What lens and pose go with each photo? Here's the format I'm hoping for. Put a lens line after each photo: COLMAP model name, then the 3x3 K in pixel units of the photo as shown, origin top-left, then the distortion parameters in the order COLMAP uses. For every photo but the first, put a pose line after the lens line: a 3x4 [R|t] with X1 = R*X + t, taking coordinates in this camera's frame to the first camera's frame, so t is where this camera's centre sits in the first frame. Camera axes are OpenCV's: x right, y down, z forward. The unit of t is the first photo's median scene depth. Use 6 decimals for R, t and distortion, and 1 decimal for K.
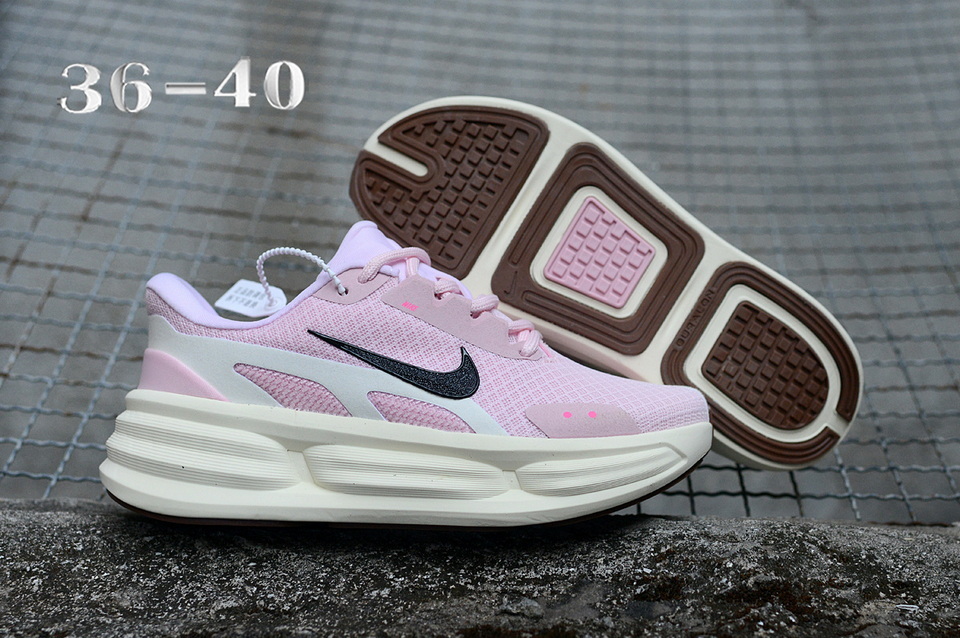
lens RADIAL K [[948.6, 0, 510.6], [0, 948.6, 315.7], [0, 0, 1]] dist [0.000571, 0.005113]
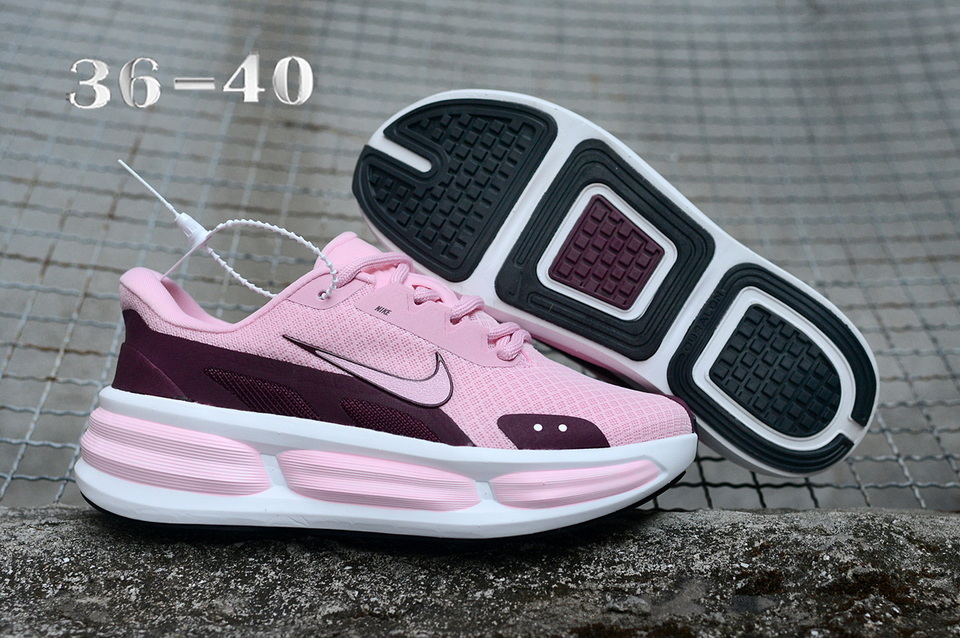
lens RADIAL K [[948.6, 0, 510.6], [0, 948.6, 315.7], [0, 0, 1]] dist [0.000571, 0.005113]
pose [[0.999199, -0.014217, 0.037411, -0.137200], [0.013664, 0.999794, 0.015012, -0.016437], [-0.037616, -0.014488, 0.999187, -0.000837]]
